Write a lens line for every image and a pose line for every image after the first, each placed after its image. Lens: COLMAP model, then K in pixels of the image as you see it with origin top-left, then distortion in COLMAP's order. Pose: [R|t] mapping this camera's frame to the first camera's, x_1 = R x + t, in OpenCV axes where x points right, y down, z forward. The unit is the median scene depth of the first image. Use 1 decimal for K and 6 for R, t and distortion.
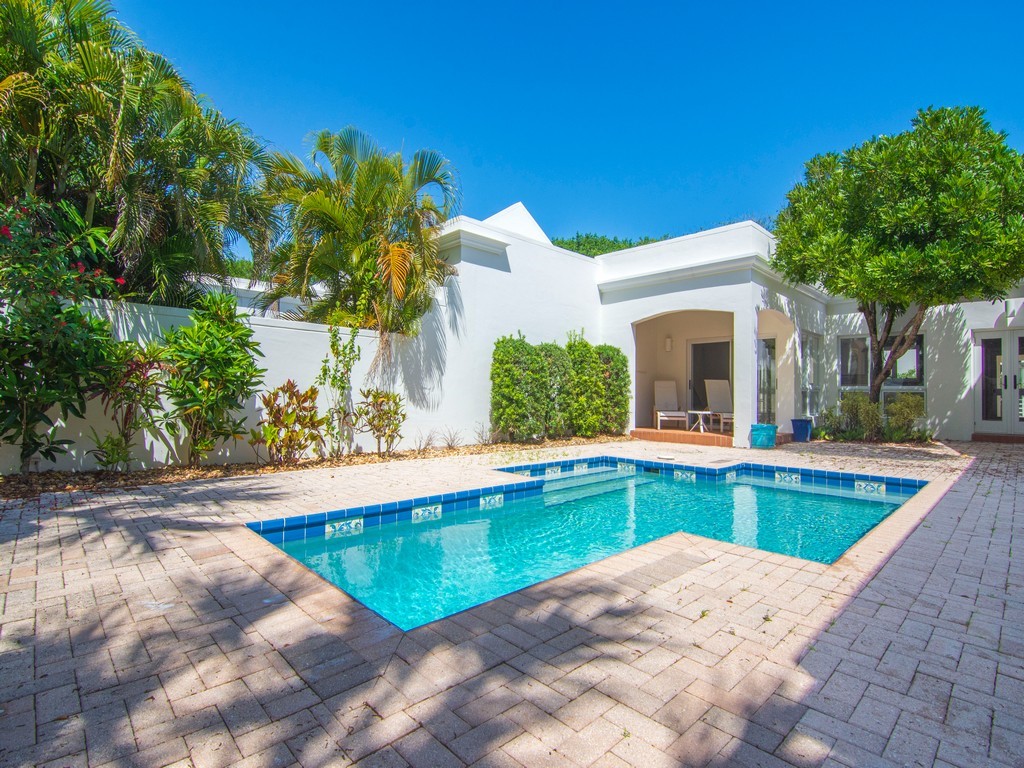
lens RADIAL K [[498.3, 0, 506.1], [0, 498.3, 385.7], [0, 0, 1]] dist [-0.006218, -0.000349]
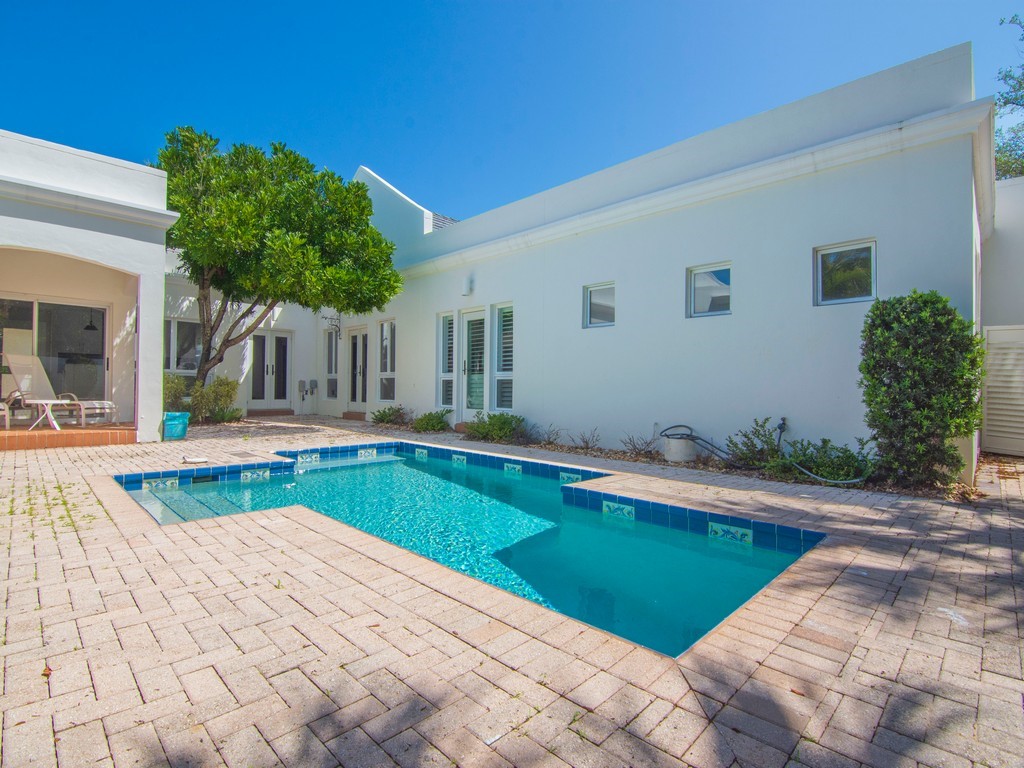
lens RADIAL K [[498.3, 0, 505.6], [0, 498.3, 384.7], [0, 0, 1]] dist [-0.006218, -0.000349]
pose [[-0.036135, -0.006799, 0.999324, -0.620709], [-0.035981, 0.999337, 0.005498, 0.004970], [-0.998699, -0.035758, -0.036356, 0.730551]]
